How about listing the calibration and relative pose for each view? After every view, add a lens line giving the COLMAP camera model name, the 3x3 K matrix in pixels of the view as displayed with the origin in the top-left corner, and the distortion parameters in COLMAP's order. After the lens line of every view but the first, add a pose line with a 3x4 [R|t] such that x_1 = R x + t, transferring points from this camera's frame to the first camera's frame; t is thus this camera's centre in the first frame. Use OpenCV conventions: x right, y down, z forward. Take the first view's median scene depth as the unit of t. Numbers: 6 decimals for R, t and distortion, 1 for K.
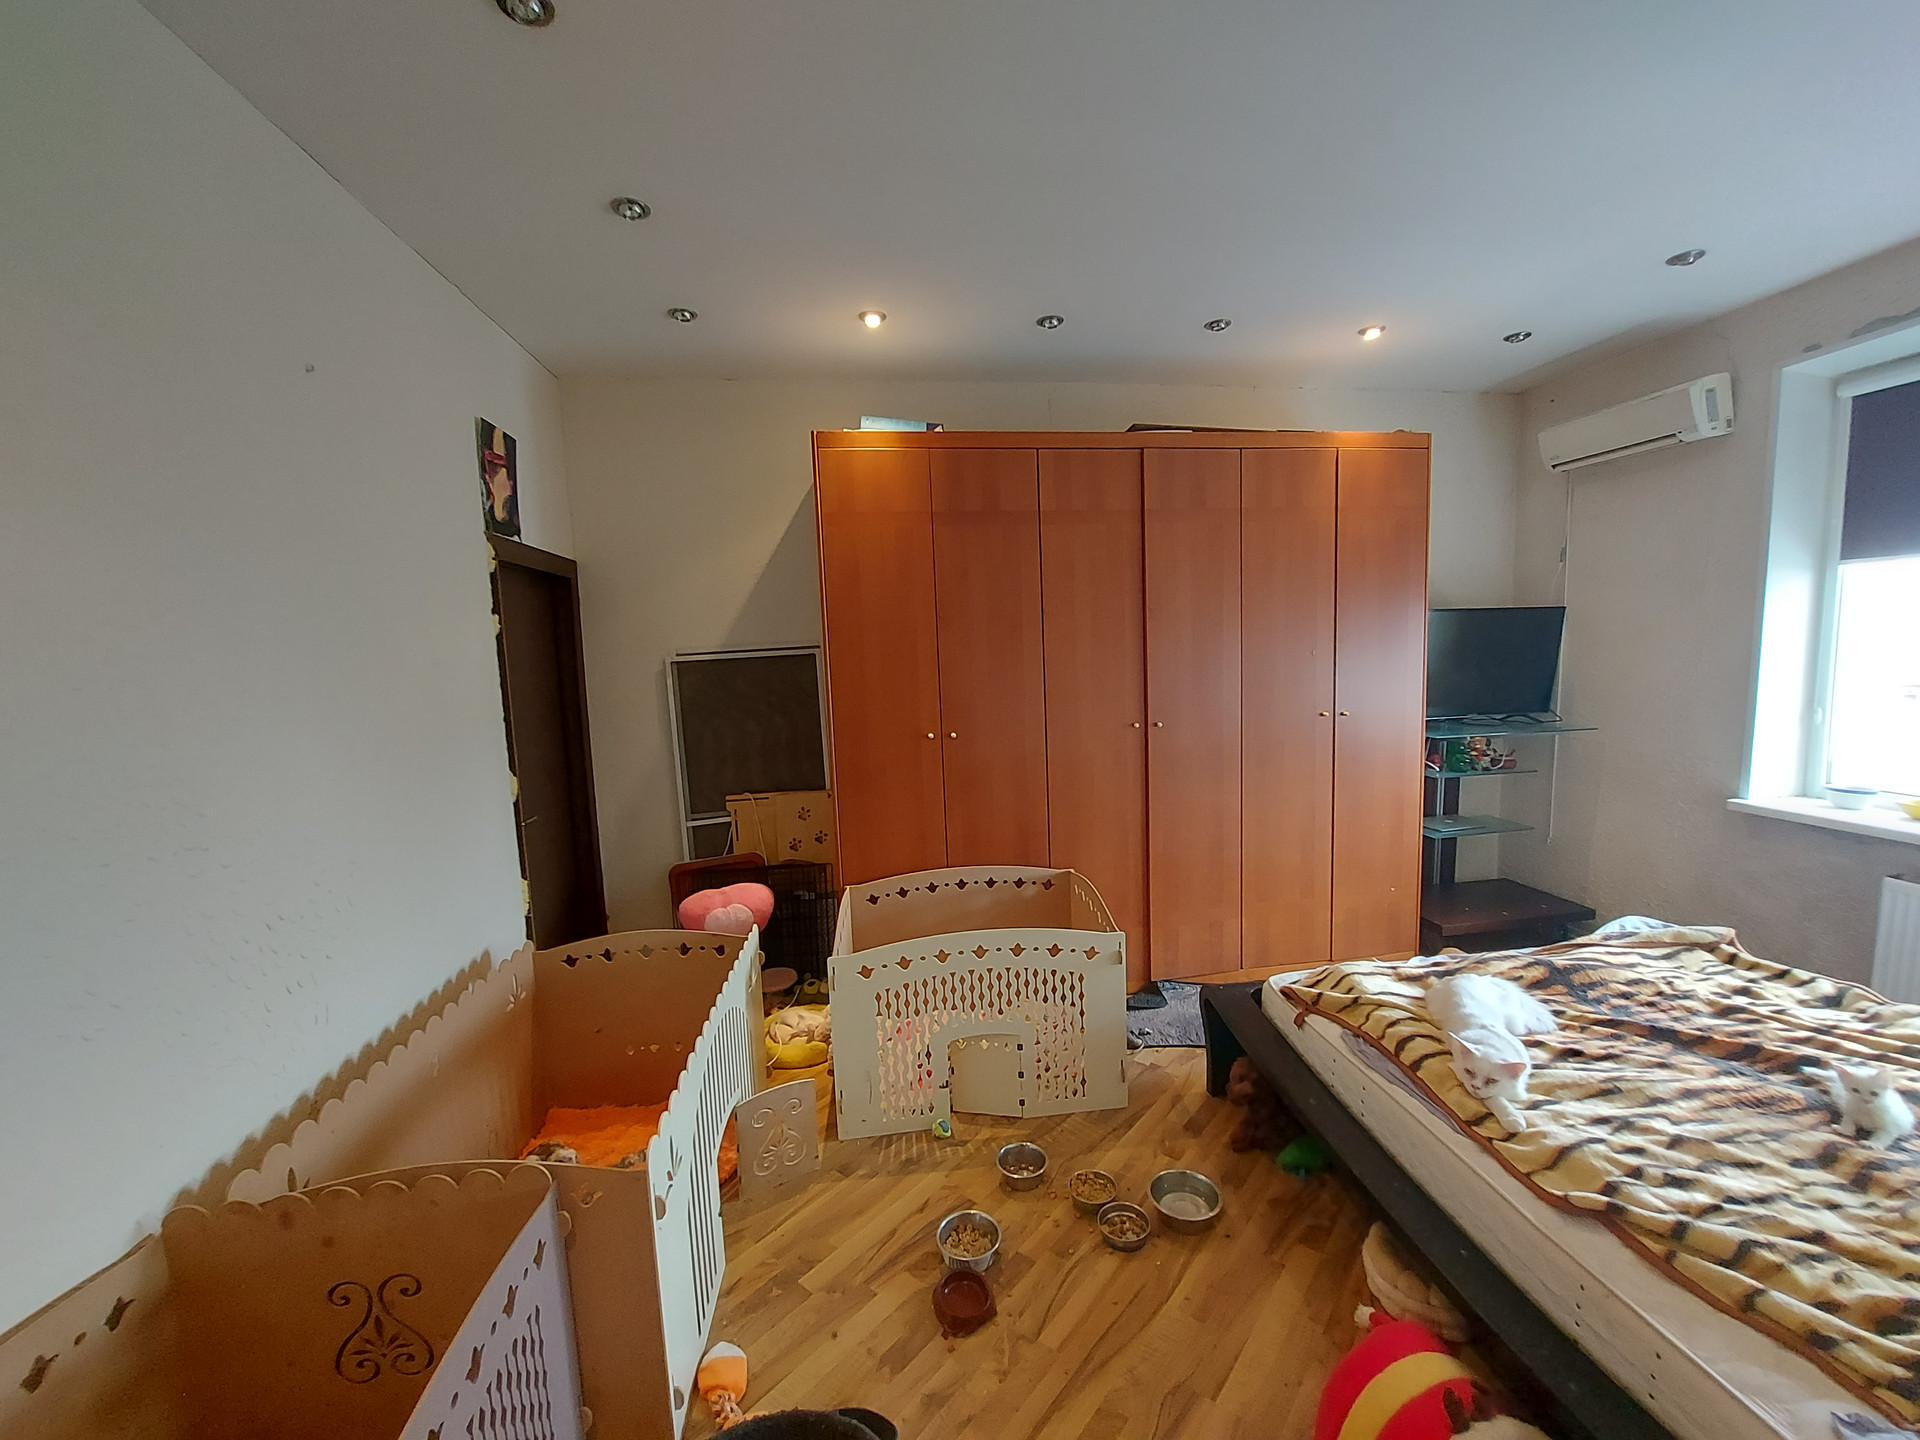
lens RADIAL K [[757.7, 0, 972.3], [0, 757.7, 731.4], [0, 0, 1]] dist [-0.014592, -0.000446]
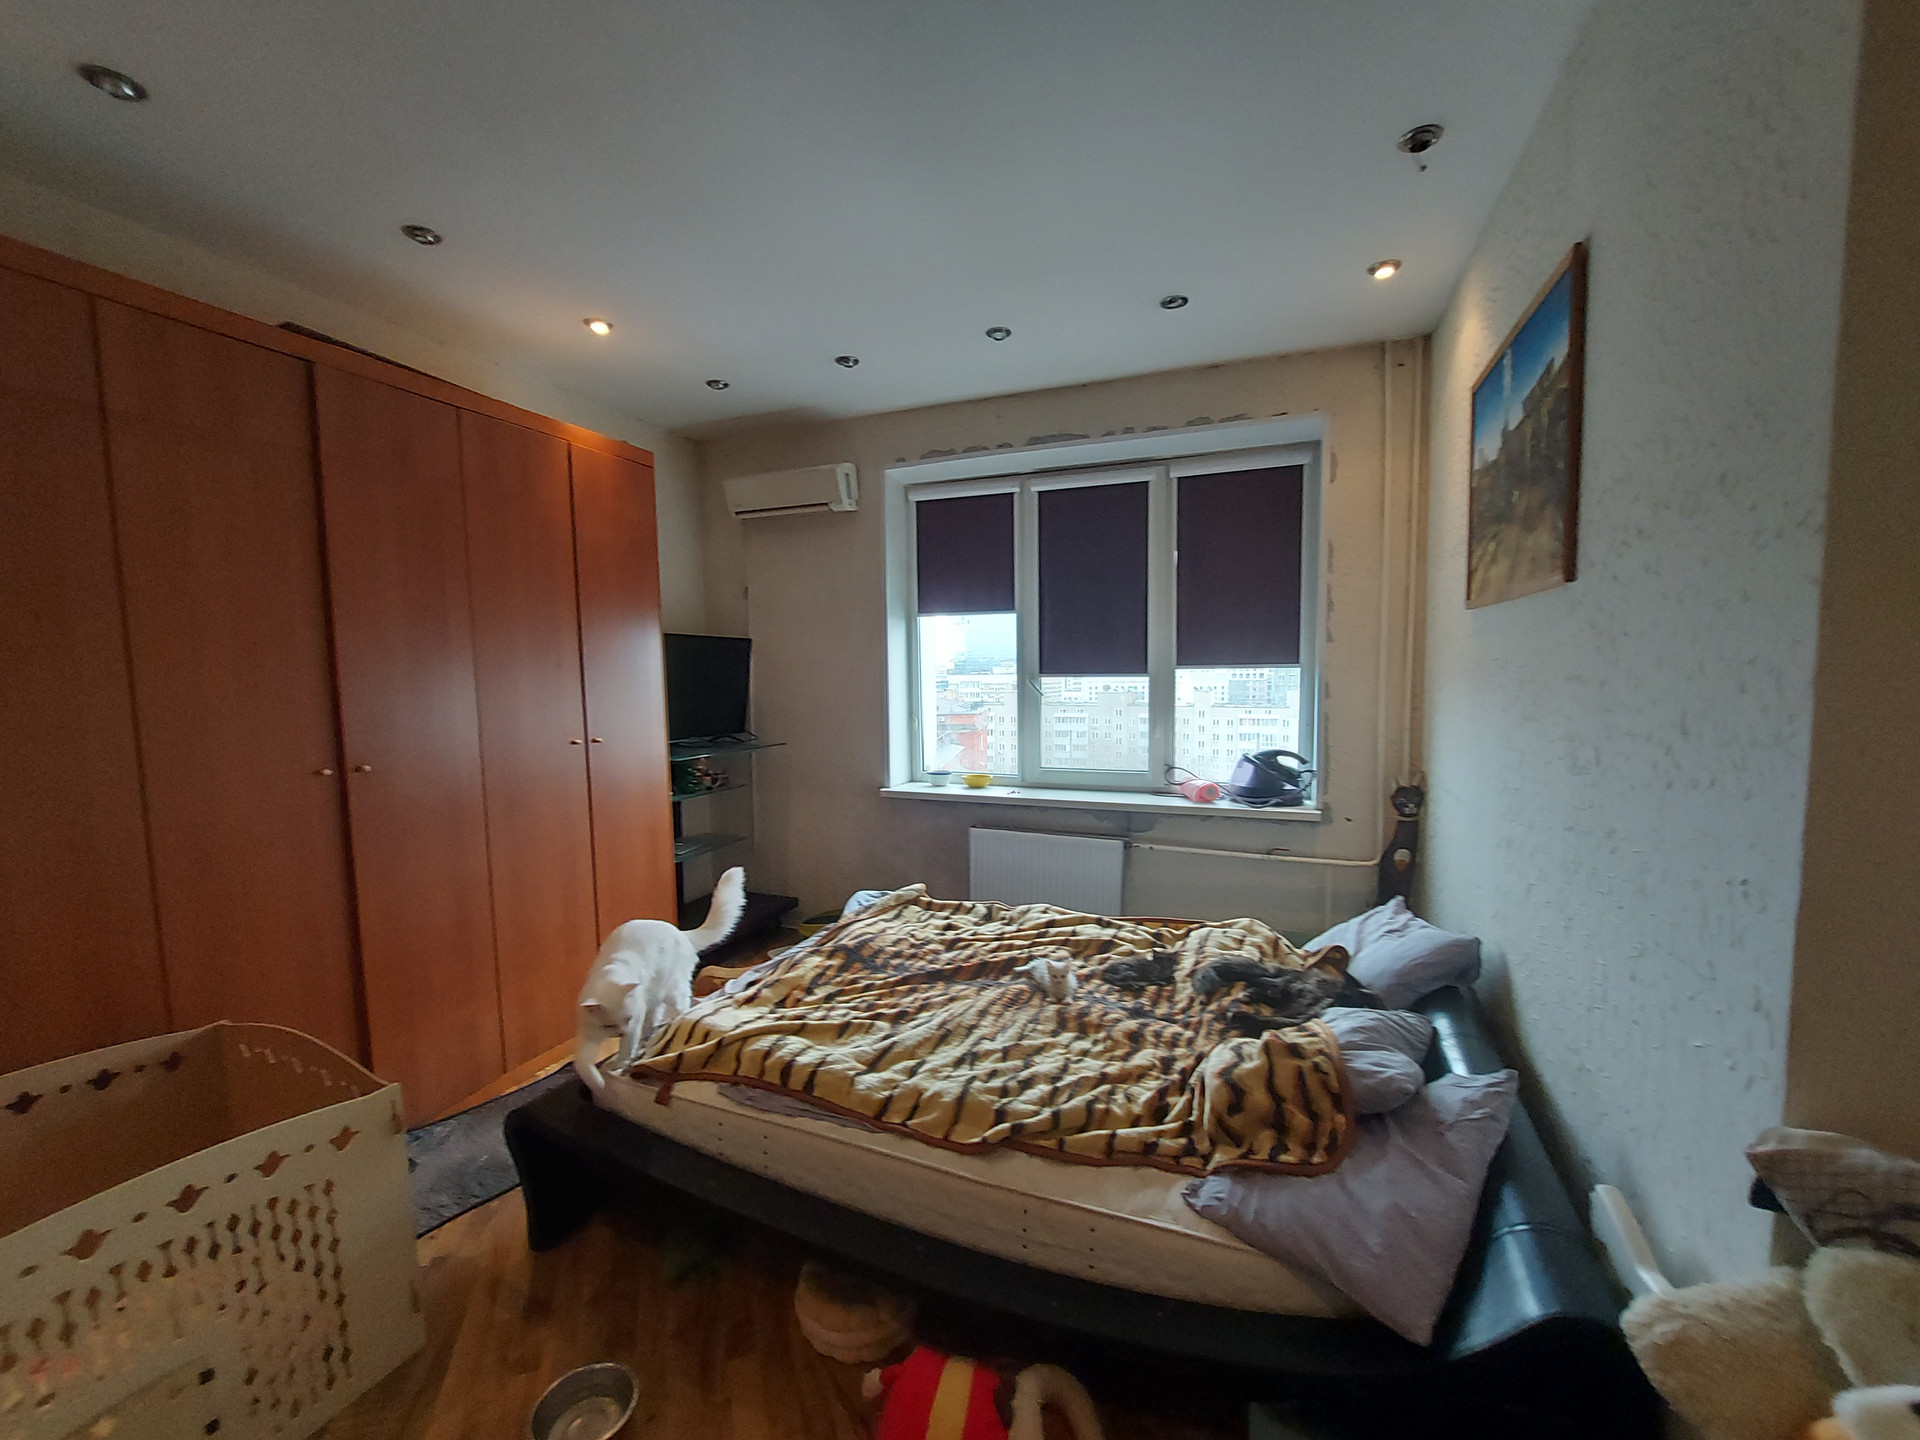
lens RADIAL K [[778.6, 0, 960.9], [0, 778.6, 733.1], [0, 0, 1]] dist [-0.009572, 0.000360]
pose [[0.513761, -0.043557, 0.856827, -0.115786], [0.090282, 0.995910, -0.003507, 0.015660], [-0.853170, 0.079158, 0.515592, 0.246663]]
